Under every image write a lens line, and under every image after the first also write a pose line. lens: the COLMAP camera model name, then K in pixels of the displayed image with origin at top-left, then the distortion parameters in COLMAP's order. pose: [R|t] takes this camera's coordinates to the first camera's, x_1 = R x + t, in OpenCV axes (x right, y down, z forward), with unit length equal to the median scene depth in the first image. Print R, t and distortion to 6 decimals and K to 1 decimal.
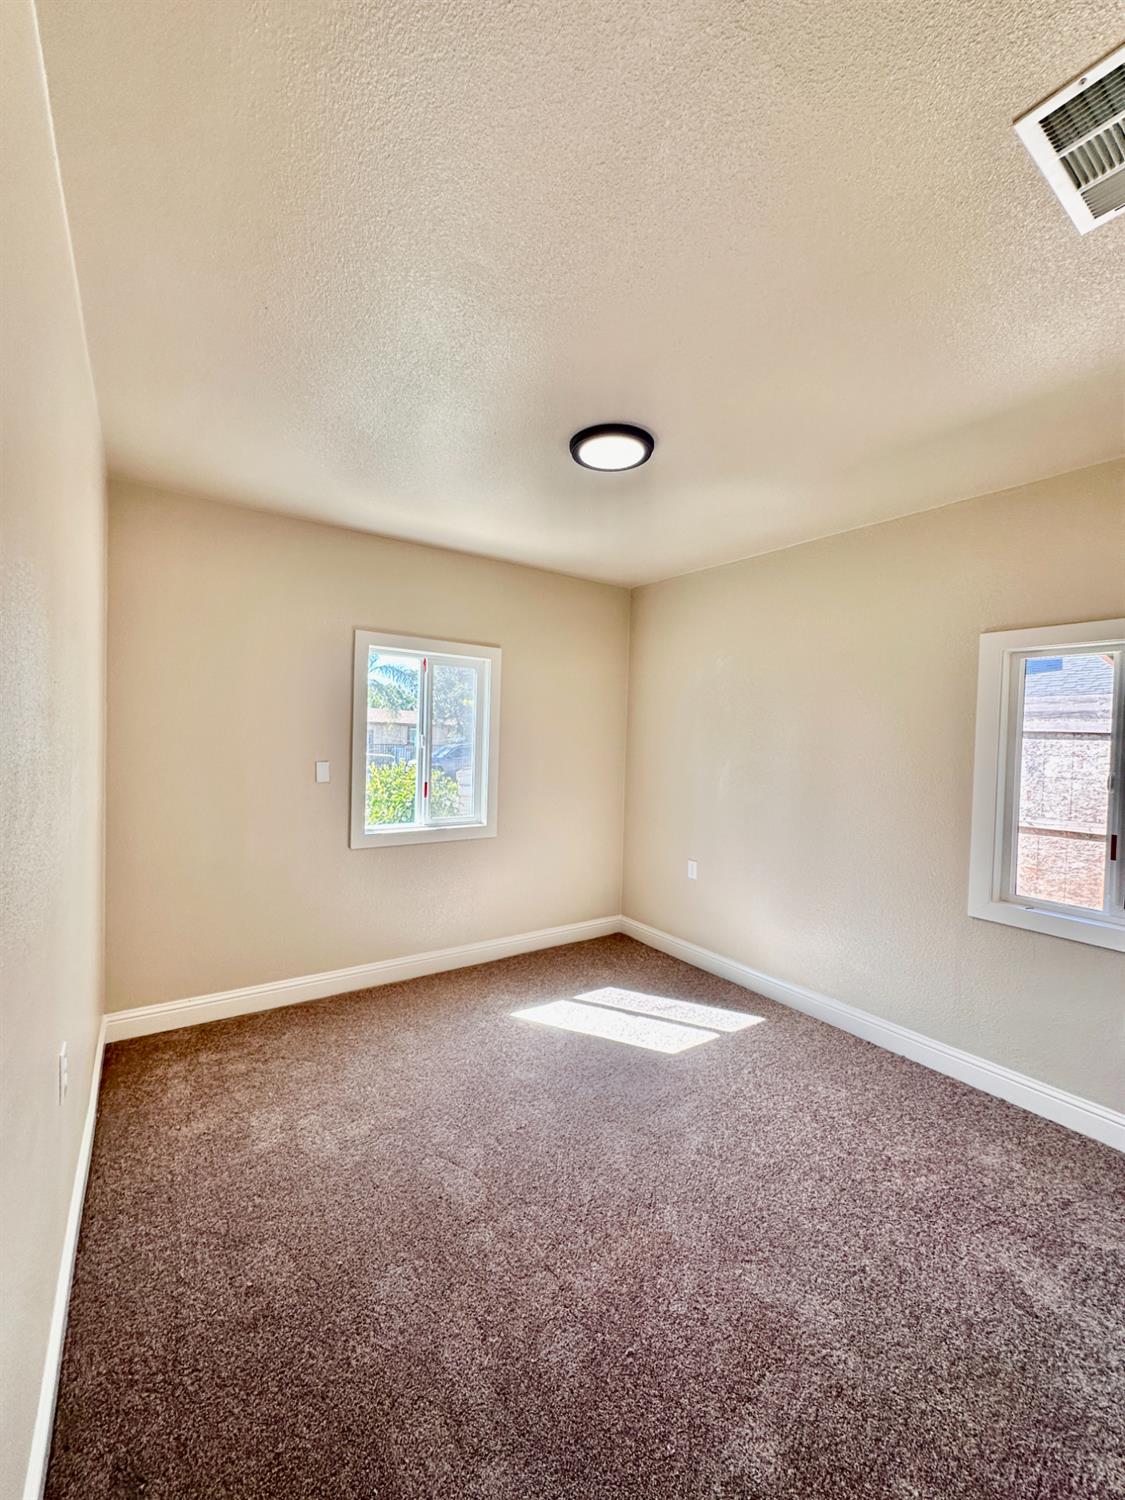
lens RADIAL K [[600.8, 0, 560.2], [0, 600.8, 747.8], [0, 0, 1]] dist [-0.005906, 0.000720]
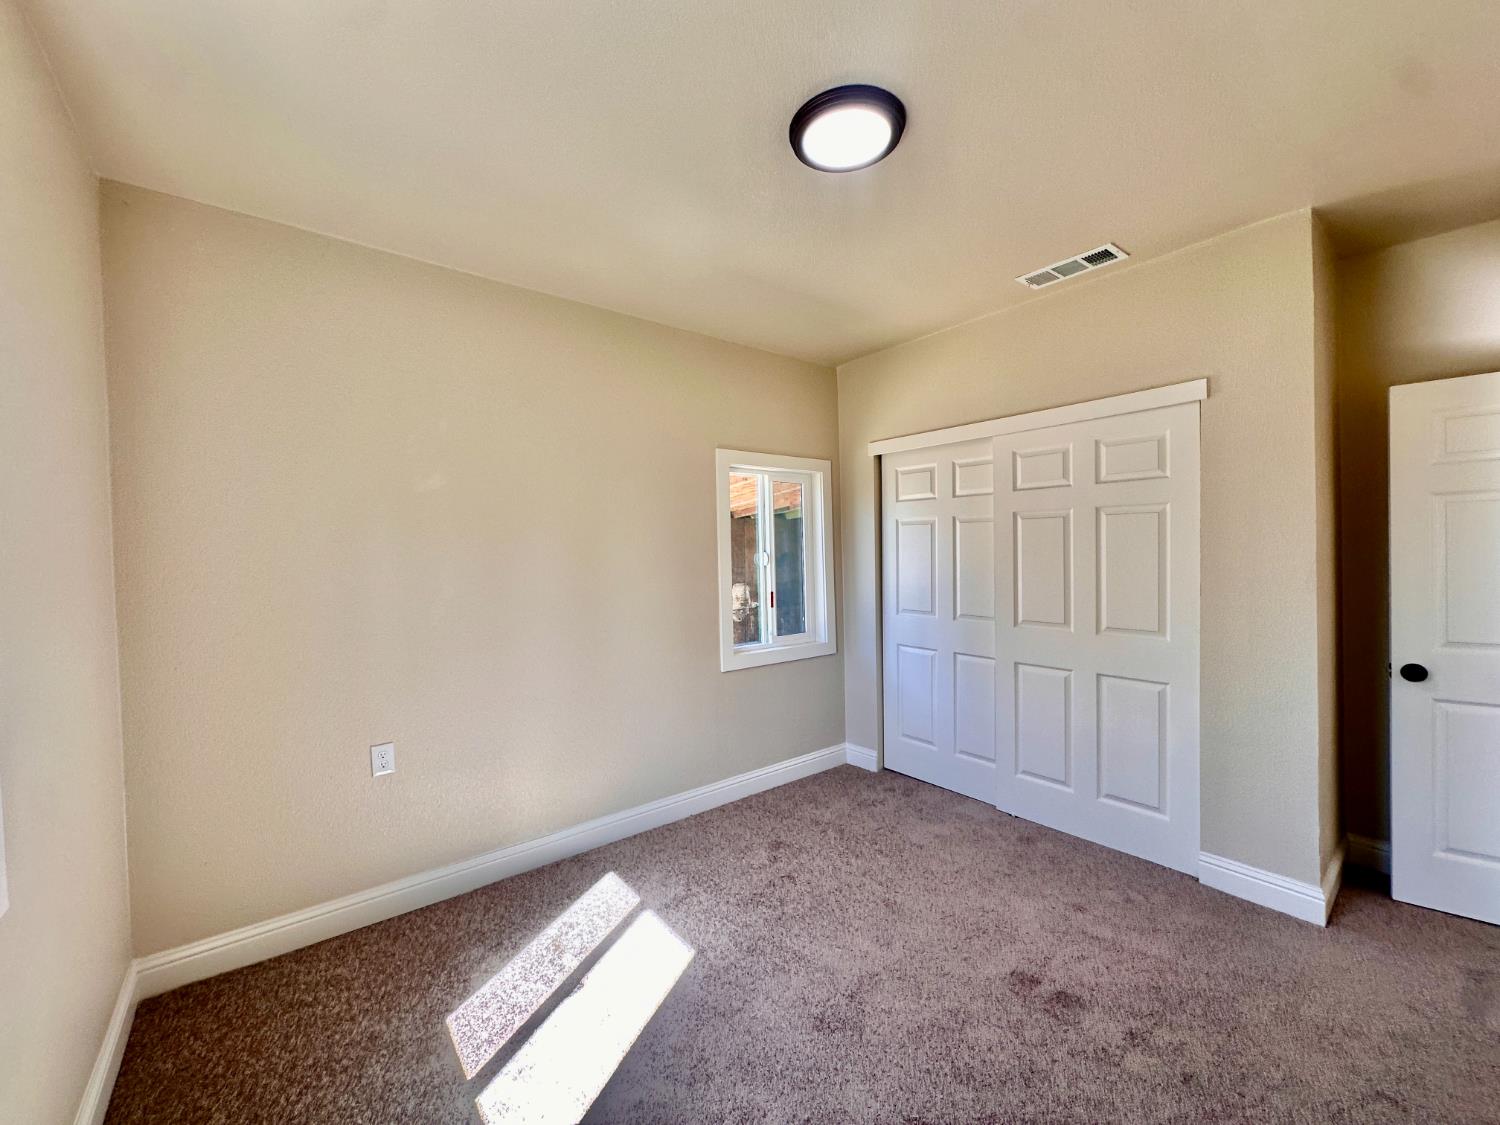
lens RADIAL K [[600.8, 0, 746.9], [0, 600.8, 562.6], [0, 0, 1]] dist [-0.005906, 0.000720]
pose [[-0.060421, -0.054437, 0.996687, -0.472781], [0.030969, 0.997929, 0.056382, -0.015399], [-0.997692, 0.034273, -0.058610, 0.846632]]
